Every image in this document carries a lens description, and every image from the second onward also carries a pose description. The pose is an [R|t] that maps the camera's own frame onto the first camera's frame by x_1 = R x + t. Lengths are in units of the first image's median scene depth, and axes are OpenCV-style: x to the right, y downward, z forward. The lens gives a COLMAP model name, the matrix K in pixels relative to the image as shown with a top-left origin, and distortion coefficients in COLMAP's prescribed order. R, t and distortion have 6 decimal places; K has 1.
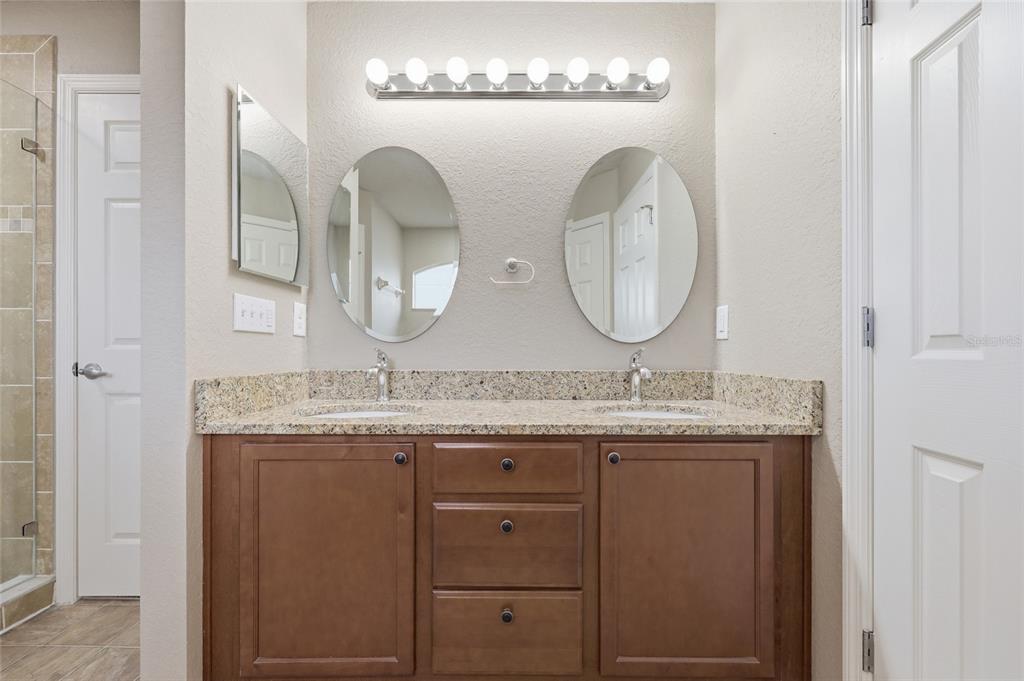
lens RADIAL K [[420.1, 0, 520.2], [0, 420.1, 353.4], [0, 0, 1]] dist [0.005505, -0.000475]
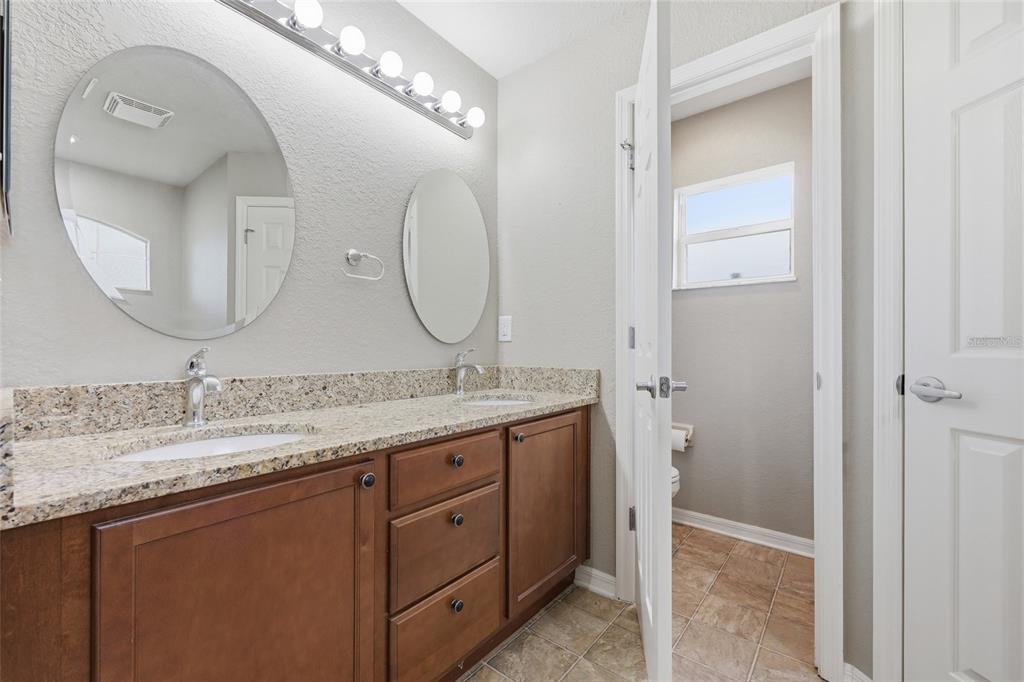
lens RADIAL K [[420.1, 0, 513.9], [0, 420.1, 346.7], [0, 0, 1]] dist [0.005505, -0.000475]
pose [[0.623210, 0.002472, 0.782050, -0.543898], [0.000636, 0.999993, -0.003668, -0.012236], [-0.782054, 0.002783, 0.623205, 0.167246]]
